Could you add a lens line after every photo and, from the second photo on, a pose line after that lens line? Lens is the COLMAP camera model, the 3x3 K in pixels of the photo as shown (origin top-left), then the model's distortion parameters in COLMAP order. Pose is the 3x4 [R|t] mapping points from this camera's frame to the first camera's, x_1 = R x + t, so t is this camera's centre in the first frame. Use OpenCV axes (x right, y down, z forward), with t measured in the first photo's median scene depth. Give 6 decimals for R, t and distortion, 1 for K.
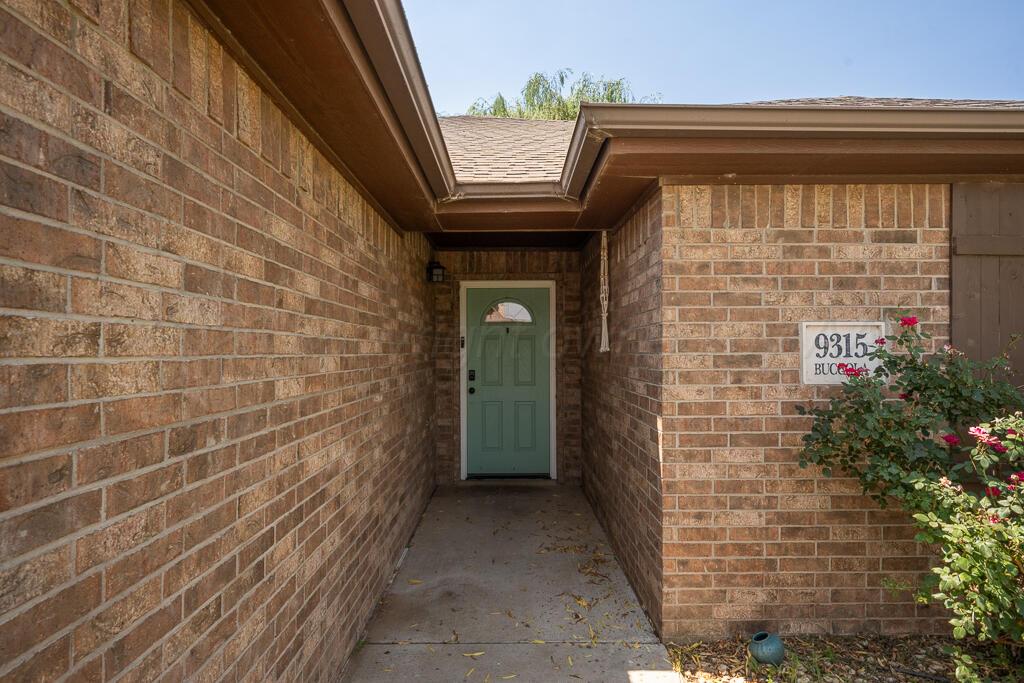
lens RADIAL K [[565.6, 0, 512.7], [0, 565.6, 349.2], [0, 0, 1]] dist [-0.000165, -0.000157]
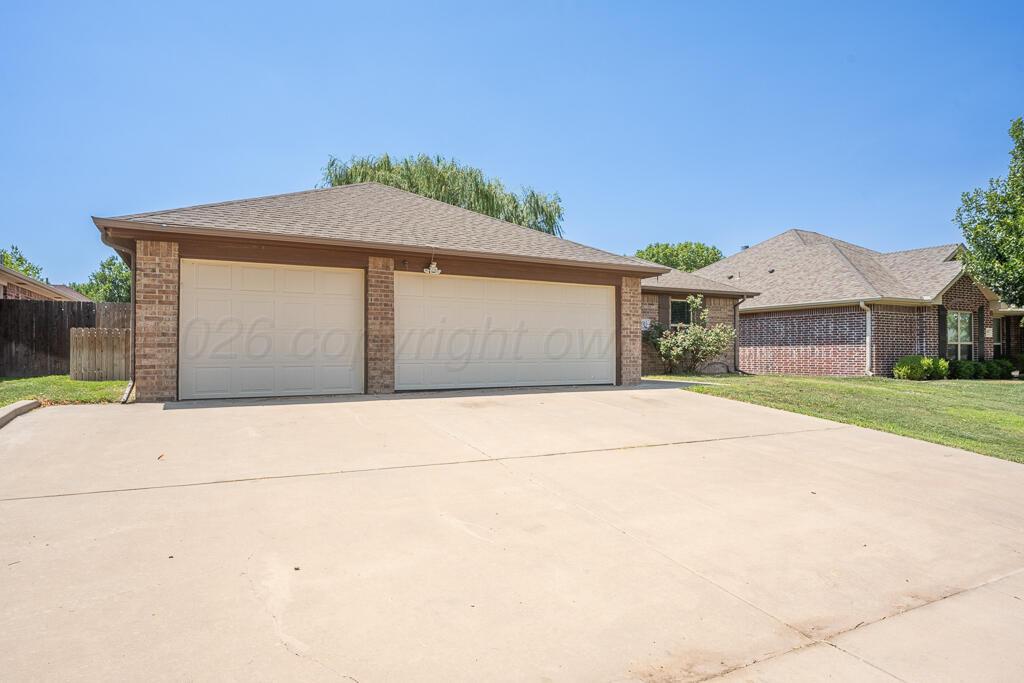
lens RADIAL K [[592.0, 0, 510.4], [0, 592.0, 341.9], [0, 0, 1]] dist [0.004093, 0.000236]
pose [[0.883080, 0.006880, 0.469172, -3.313285], [-0.002478, 0.999947, -0.010001, 0.237210], [-0.469216, 0.007669, 0.883050, -3.530176]]
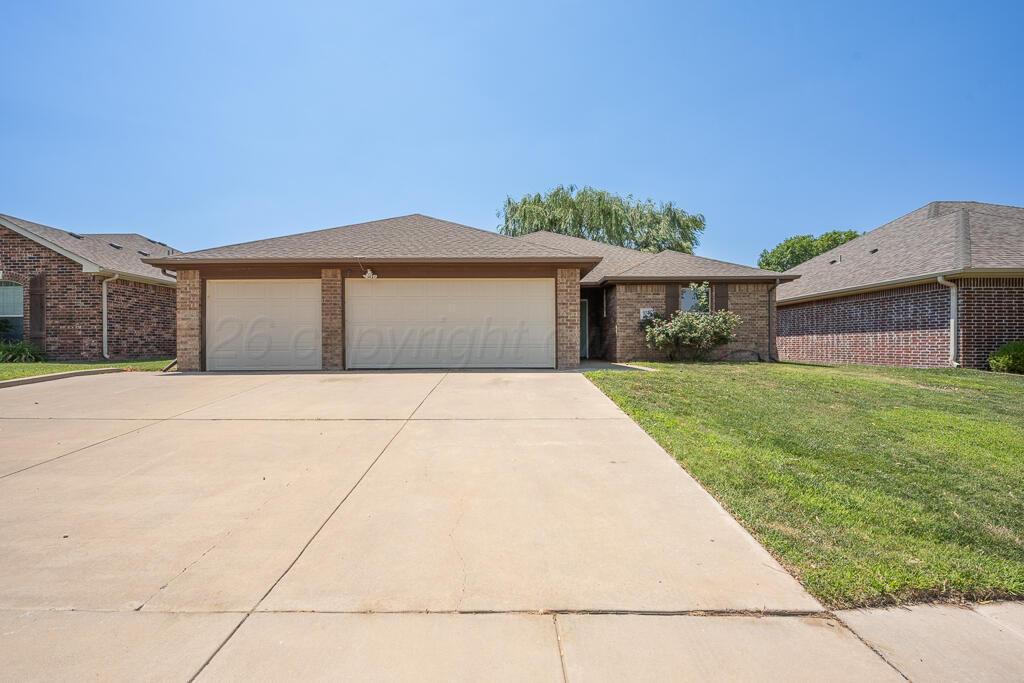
lens RADIAL K [[448.7, 0, 512.1], [0, 448.7, 345.3], [0, 0, 1]] dist [-0.003727, 0.000583]
pose [[0.999990, -0.004502, -0.000571, -0.813595], [0.004505, 0.999967, 0.006817, 0.293351], [0.000540, -0.006819, 0.999977, -3.637463]]
